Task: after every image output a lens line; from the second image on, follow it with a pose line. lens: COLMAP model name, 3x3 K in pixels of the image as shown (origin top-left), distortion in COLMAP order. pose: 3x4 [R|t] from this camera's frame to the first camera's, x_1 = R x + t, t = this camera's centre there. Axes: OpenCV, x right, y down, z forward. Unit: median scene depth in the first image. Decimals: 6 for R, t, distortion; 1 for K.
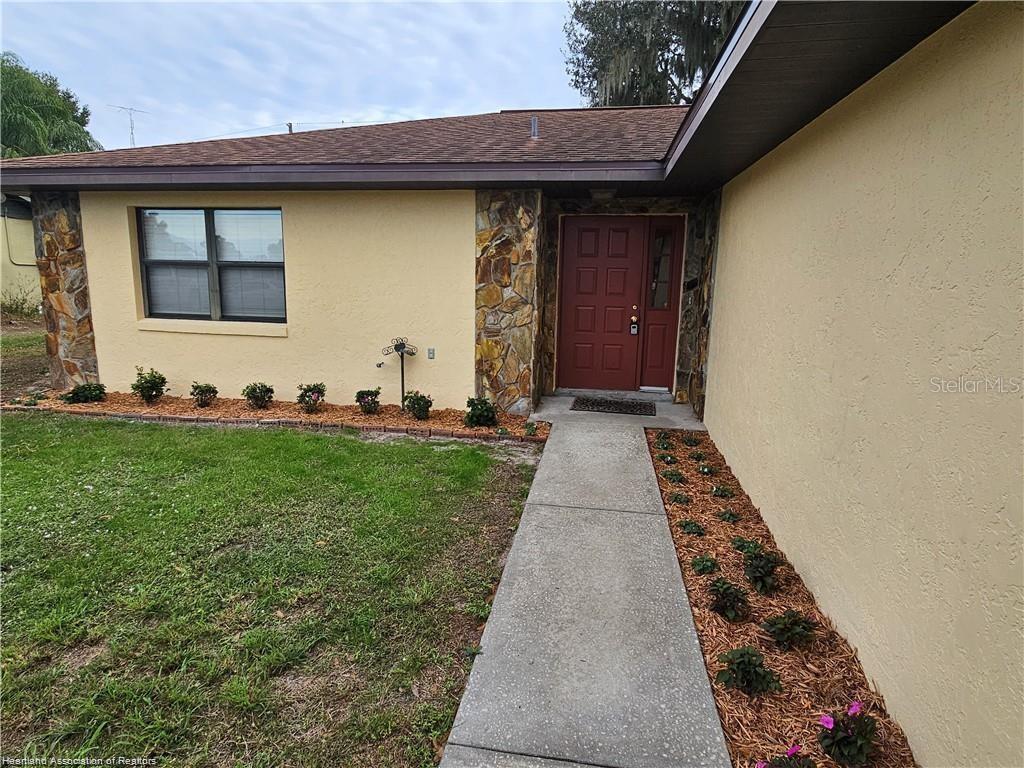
lens RADIAL K [[610.0, 0, 505.7], [0, 610.0, 383.2], [0, 0, 1]] dist [-0.002223, -0.000003]
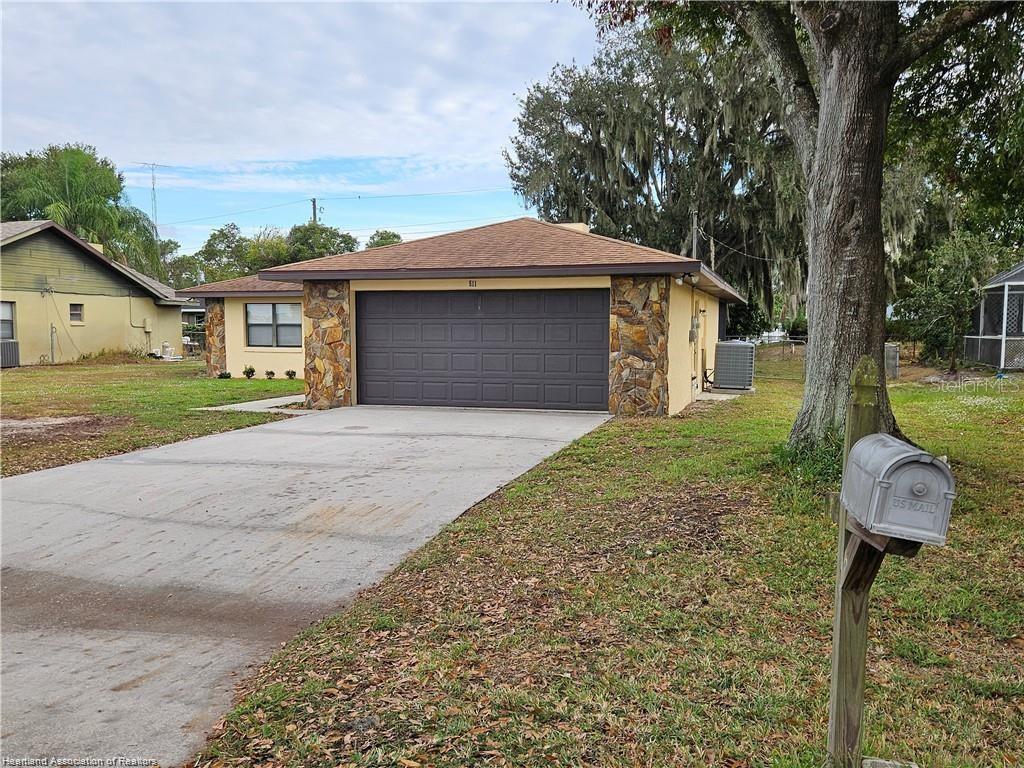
lens RADIAL K [[798.9, 0, 514.6], [0, 798.9, 385.0], [0, 0, 1]] dist [0.011598, -0.000258]
pose [[0.996113, -0.003017, -0.088035, 0.812149], [-0.006770, 0.993836, -0.110655, 0.416755], [0.087826, 0.110821, 0.989952, -2.194147]]
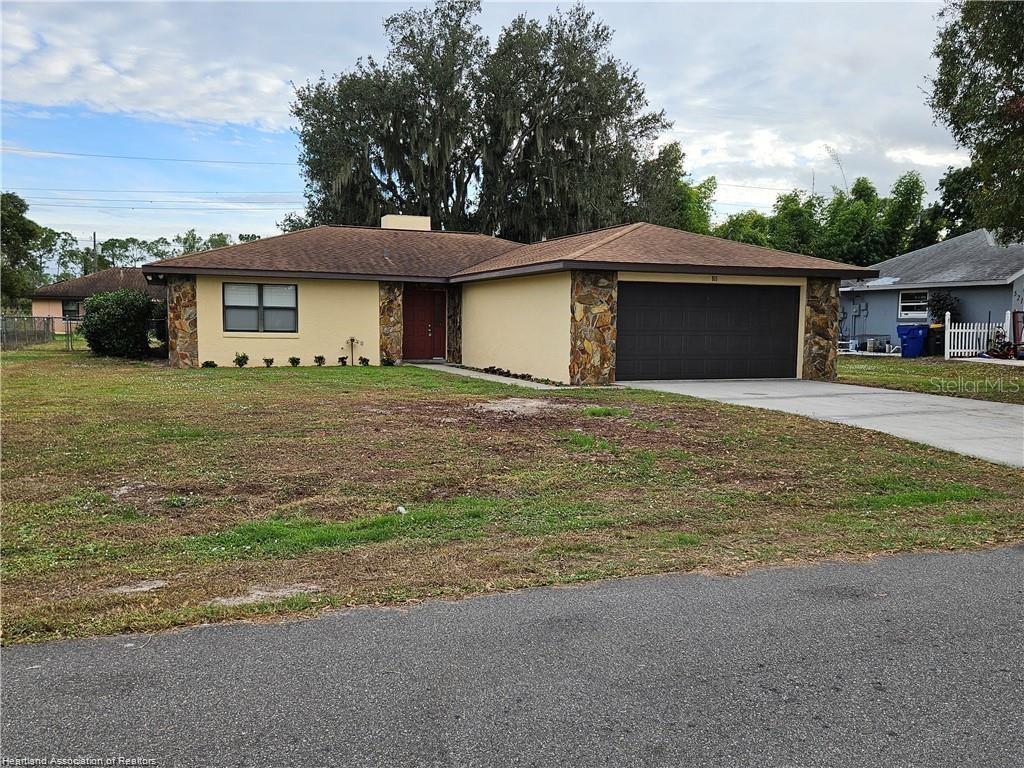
lens RADIAL K [[798.9, 0, 510.5], [0, 798.9, 385.0], [0, 0, 1]] dist [0.011598, -0.000258]
pose [[0.864474, -0.042144, 0.500907, -1.197970], [0.088188, 0.993740, -0.068589, 0.386778], [-0.494881, 0.103468, 0.862779, -2.050548]]
